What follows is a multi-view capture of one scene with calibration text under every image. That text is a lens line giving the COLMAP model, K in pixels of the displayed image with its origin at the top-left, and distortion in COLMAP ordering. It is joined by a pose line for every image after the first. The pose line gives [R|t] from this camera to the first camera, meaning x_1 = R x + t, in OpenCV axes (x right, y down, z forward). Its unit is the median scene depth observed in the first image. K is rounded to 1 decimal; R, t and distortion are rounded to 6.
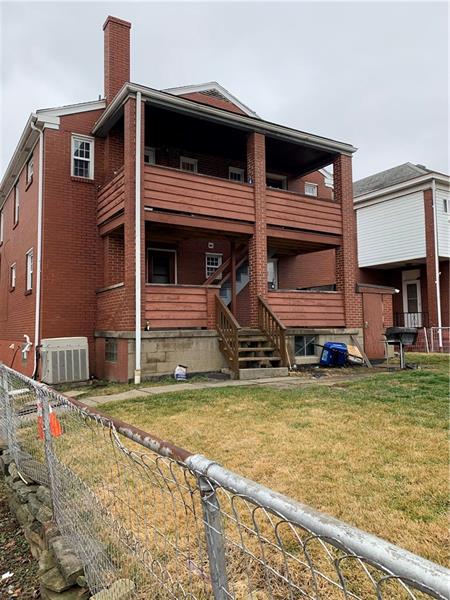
lens RADIAL K [[452.0, 0, 224.7], [0, 452.0, 300.7], [0, 0, 1]] dist [0.032254, -0.012155]
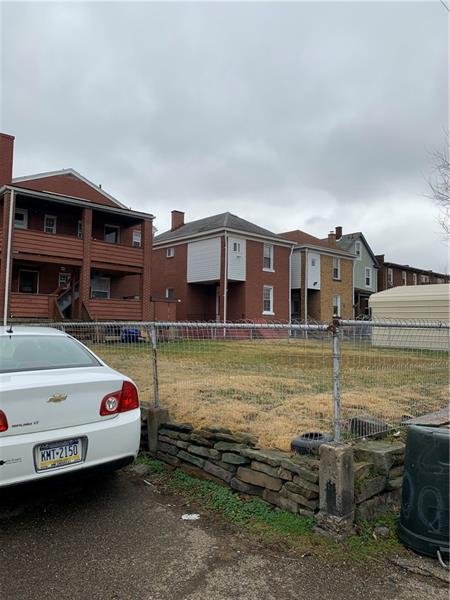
lens RADIAL K [[452.0, 0, 226.1], [0, 452.0, 297.8], [0, 0, 1]] dist [0.032254, -0.012155]
pose [[0.984114, 0.038340, 0.173350, 0.295135], [-0.036332, 0.999231, -0.014741, -0.016370], [-0.173781, 0.008209, 0.984750, -0.791136]]
